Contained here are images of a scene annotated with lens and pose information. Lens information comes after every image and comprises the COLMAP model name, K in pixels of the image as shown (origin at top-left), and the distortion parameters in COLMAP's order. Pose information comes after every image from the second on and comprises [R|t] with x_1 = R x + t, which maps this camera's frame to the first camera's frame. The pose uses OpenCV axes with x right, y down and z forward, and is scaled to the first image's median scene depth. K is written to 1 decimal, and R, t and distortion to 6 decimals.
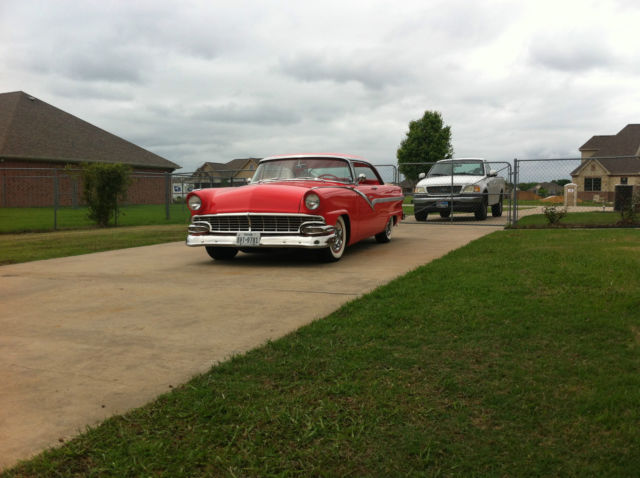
lens RADIAL K [[608.9, 0, 320.0], [0, 608.9, 239.0], [0, 0, 1]] dist [0.103112, -0.302322]
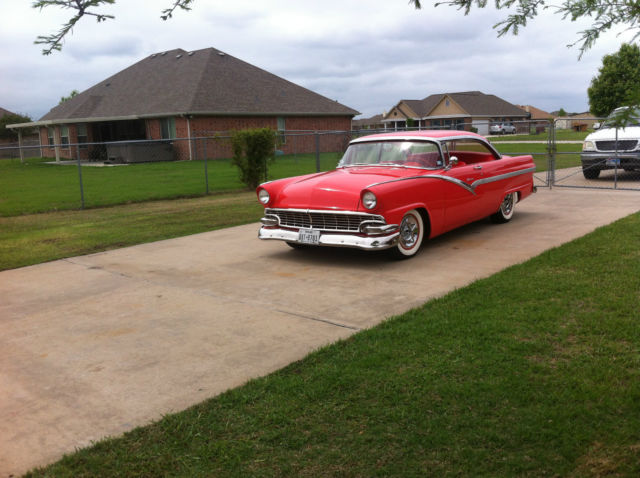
lens RADIAL K [[608.9, 0, 320.0], [0, 608.9, 239.0], [0, 0, 1]] dist [0.103112, -0.302322]
pose [[0.950048, 0.027733, -0.310868, 0.189851], [0.003536, 0.995024, 0.099575, -0.087593], [0.312082, -0.095700, 0.945223, 0.080264]]
